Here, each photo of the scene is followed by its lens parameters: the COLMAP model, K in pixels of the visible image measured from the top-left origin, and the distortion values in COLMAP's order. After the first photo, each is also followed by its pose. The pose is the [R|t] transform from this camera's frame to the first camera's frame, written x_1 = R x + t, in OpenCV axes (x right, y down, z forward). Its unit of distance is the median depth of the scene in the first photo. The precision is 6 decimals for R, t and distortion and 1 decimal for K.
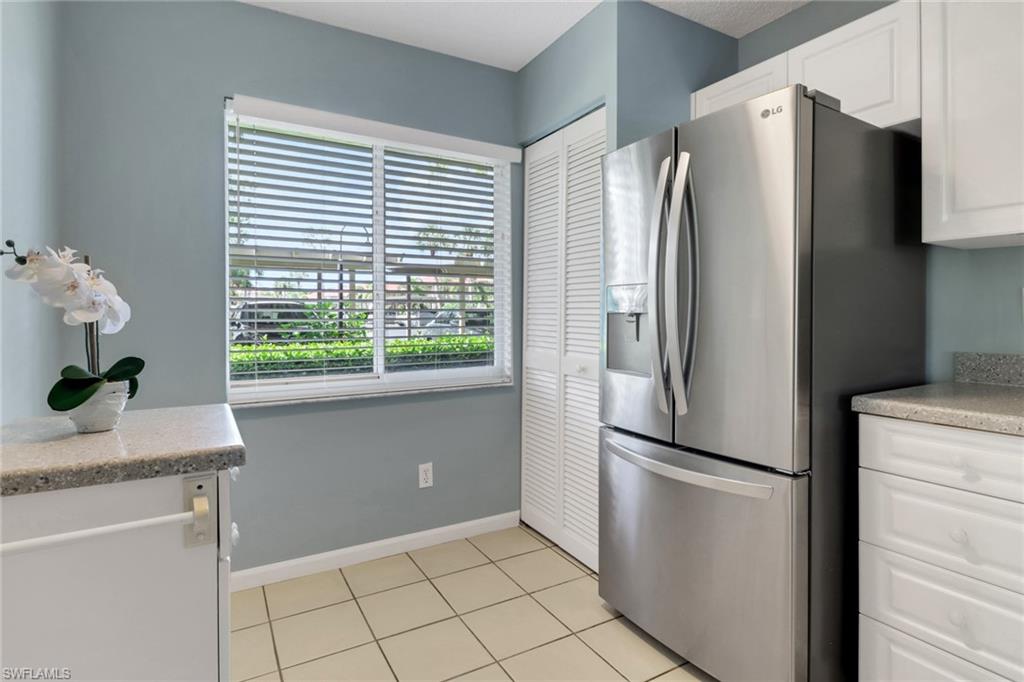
lens RADIAL K [[523.4, 0, 512.5], [0, 523.4, 315.2], [0, 0, 1]] dist [0.000069, -0.000374]
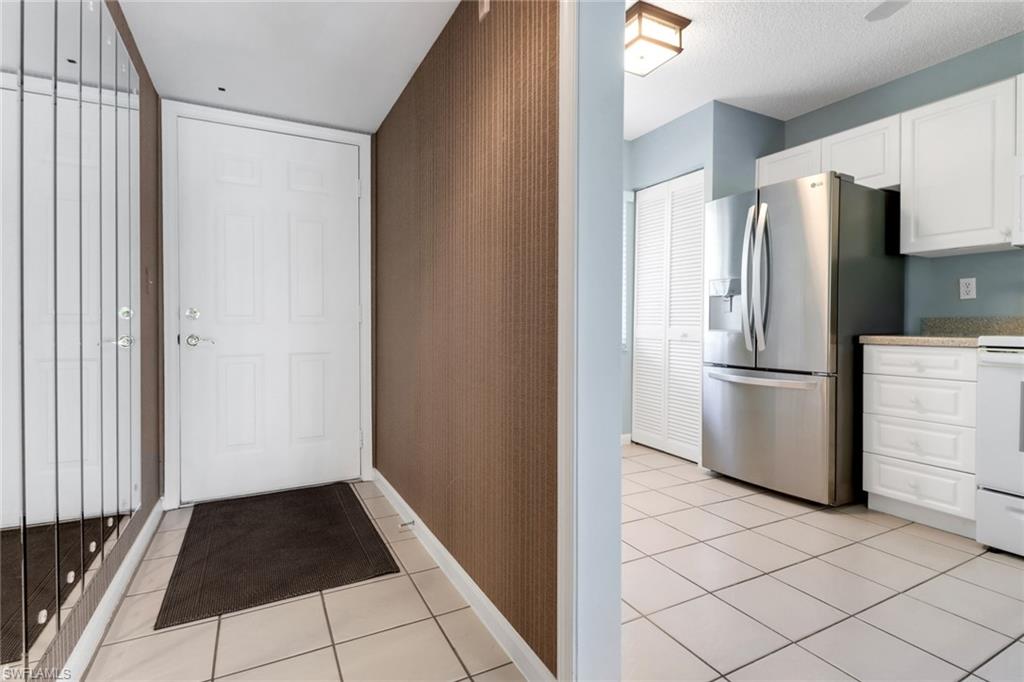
lens RADIAL K [[487.2, 0, 517.5], [0, 487.2, 324.5], [0, 0, 1]] dist [0.015786, -0.011810]
pose [[0.999185, 0.005273, -0.040020, -0.426183], [-0.005282, 0.999986, -0.000117, 0.102739], [0.040019, 0.000329, 0.999199, -0.674930]]
